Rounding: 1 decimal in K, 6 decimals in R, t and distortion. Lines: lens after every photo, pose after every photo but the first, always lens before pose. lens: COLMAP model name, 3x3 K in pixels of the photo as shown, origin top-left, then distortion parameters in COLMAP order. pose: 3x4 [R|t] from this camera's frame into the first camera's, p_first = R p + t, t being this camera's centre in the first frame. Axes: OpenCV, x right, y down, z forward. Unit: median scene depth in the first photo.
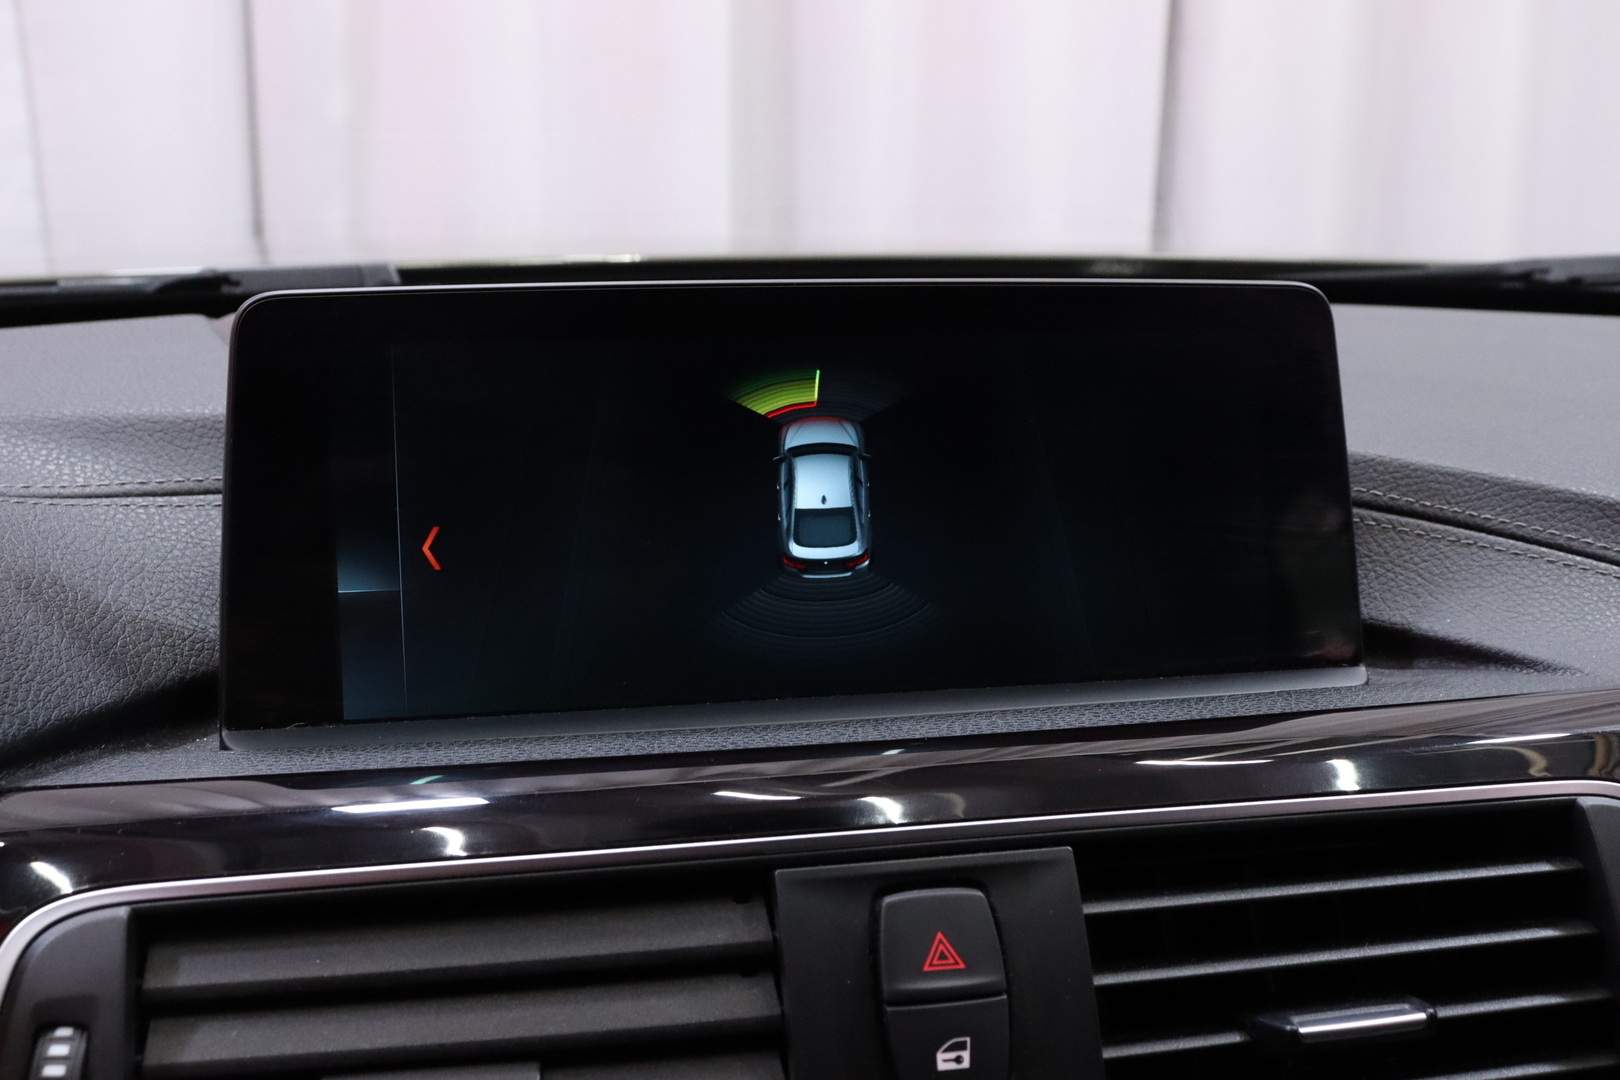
lens RADIAL K [[1816.6, 0, 810.0], [0, 1816.6, 540.0], [0, 0, 1]] dist [-0.012528, -0.020165]
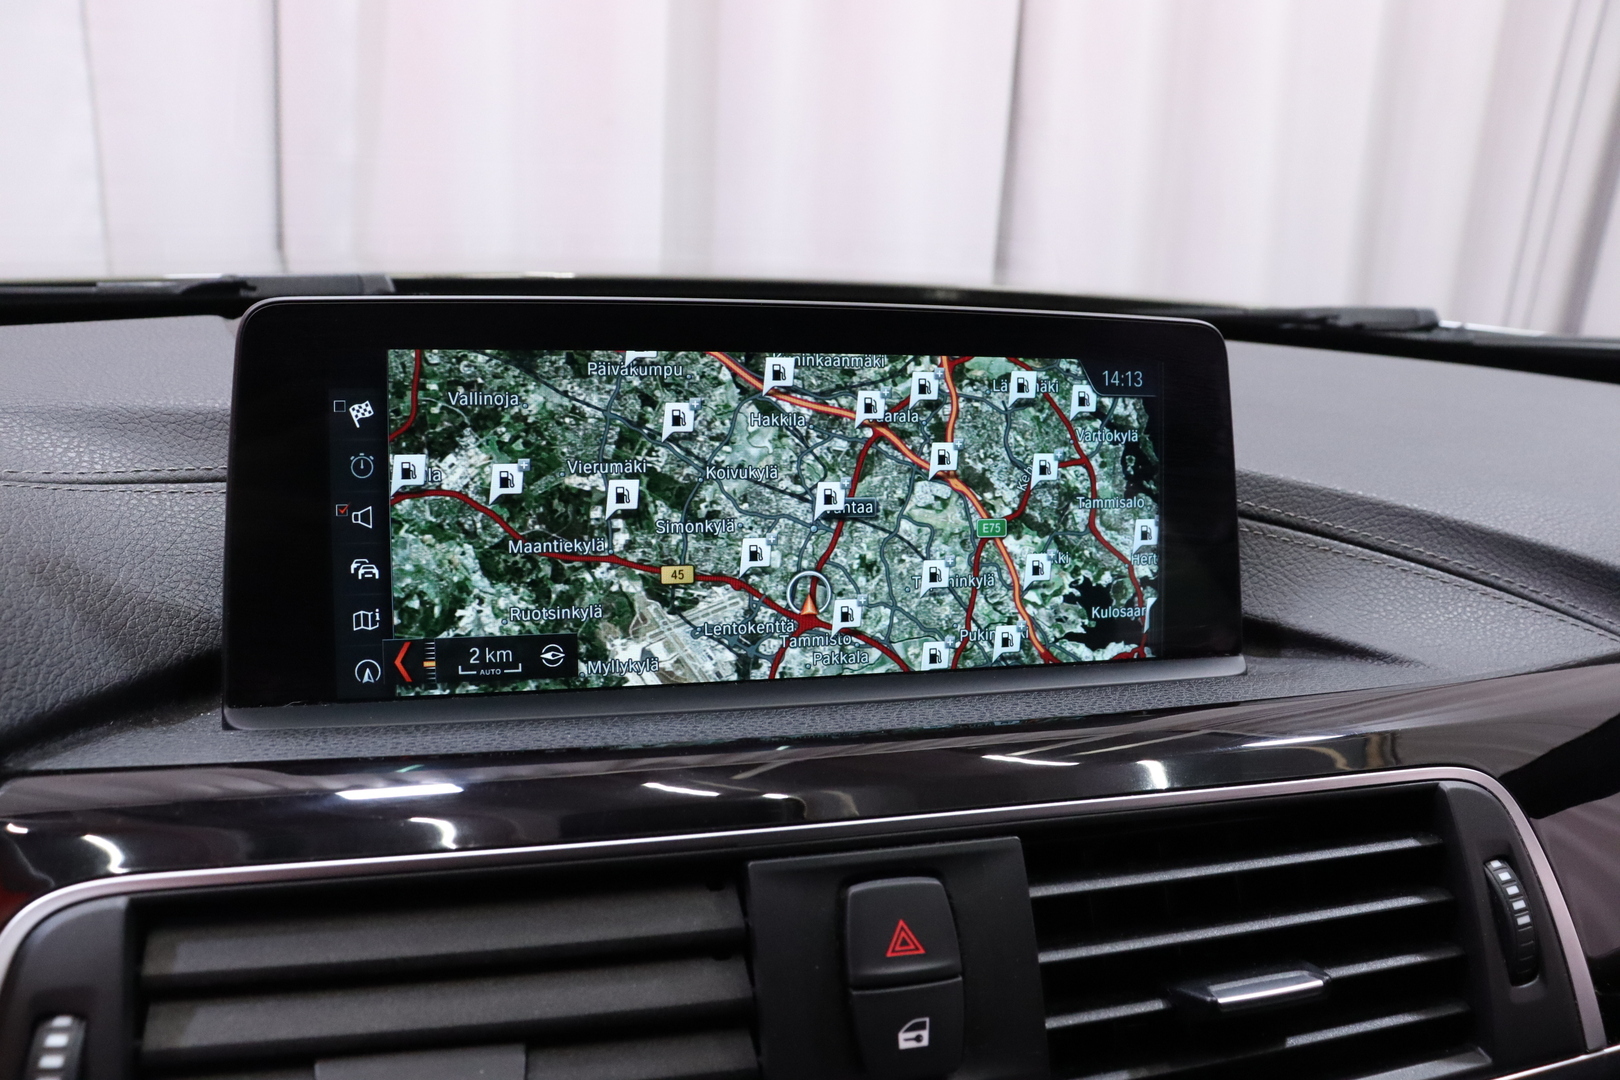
lens RADIAL K [[1352.5, 0, 810.0], [0, 1352.5, 540.0], [0, 0, 1]] dist [-0.144751, 0.103293]
pose [[0.996165, 0.021858, 0.084718, -0.045815], [-0.024868, 0.999091, 0.034633, -0.028551], [-0.083884, -0.036607, 0.995803, 0.193227]]
